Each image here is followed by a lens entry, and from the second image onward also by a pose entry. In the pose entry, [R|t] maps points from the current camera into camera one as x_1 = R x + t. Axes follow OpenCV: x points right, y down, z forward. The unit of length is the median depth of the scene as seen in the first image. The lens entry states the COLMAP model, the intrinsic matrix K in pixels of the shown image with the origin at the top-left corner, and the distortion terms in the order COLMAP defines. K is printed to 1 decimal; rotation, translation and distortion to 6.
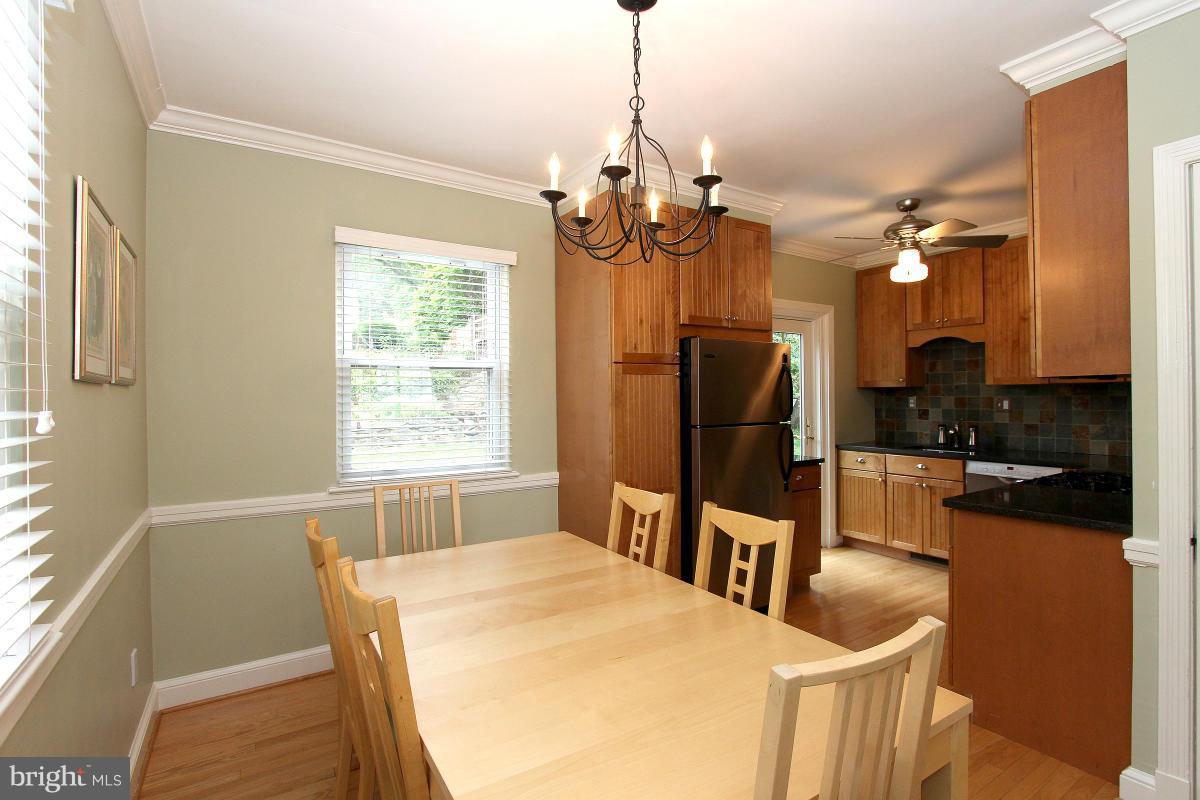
lens RADIAL K [[583.3, 0, 605.4], [0, 583.3, 393.5], [0, 0, 1]] dist [0.002749, 0.000851]
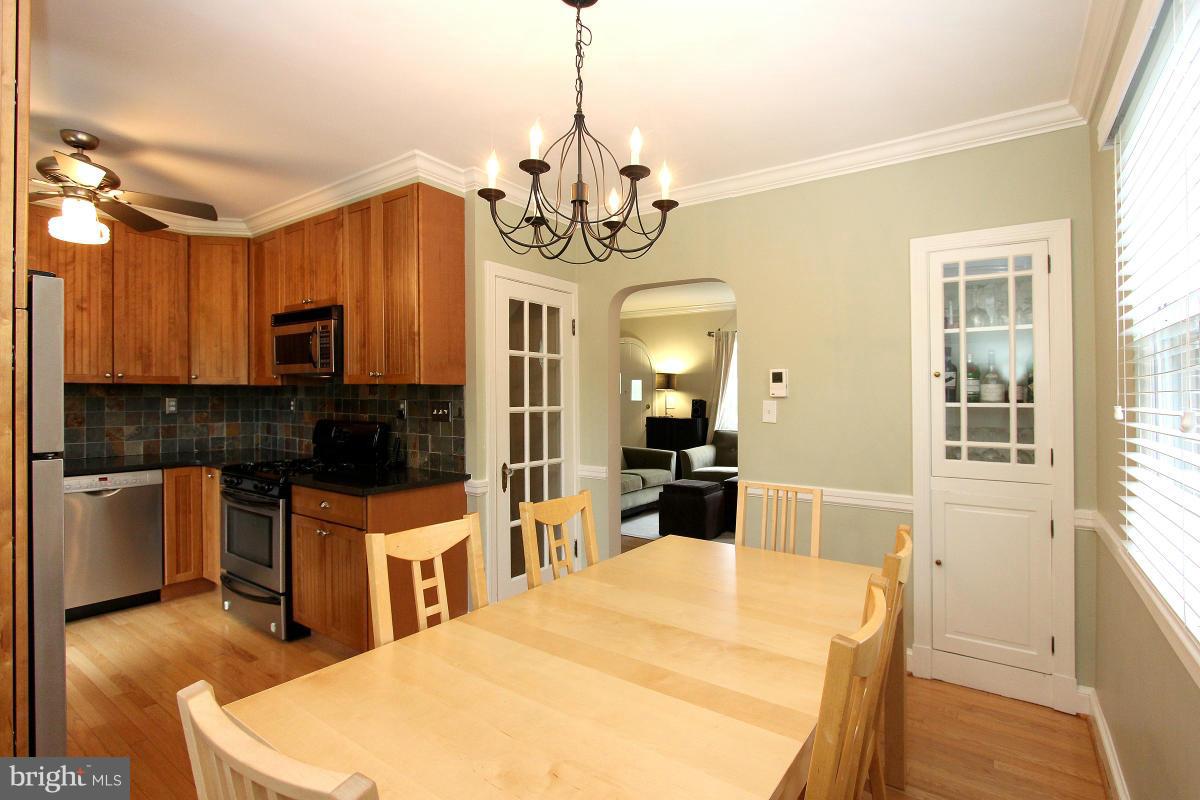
lens RADIAL K [[583.3, 0, 598.2], [0, 583.3, 401.0], [0, 0, 1]] dist [0.002749, 0.000851]
pose [[-0.384731, -0.004719, 0.923017, -0.571804], [-0.005746, 0.999980, 0.002717, 0.005238], [-0.923011, -0.004258, -0.384750, 0.903404]]
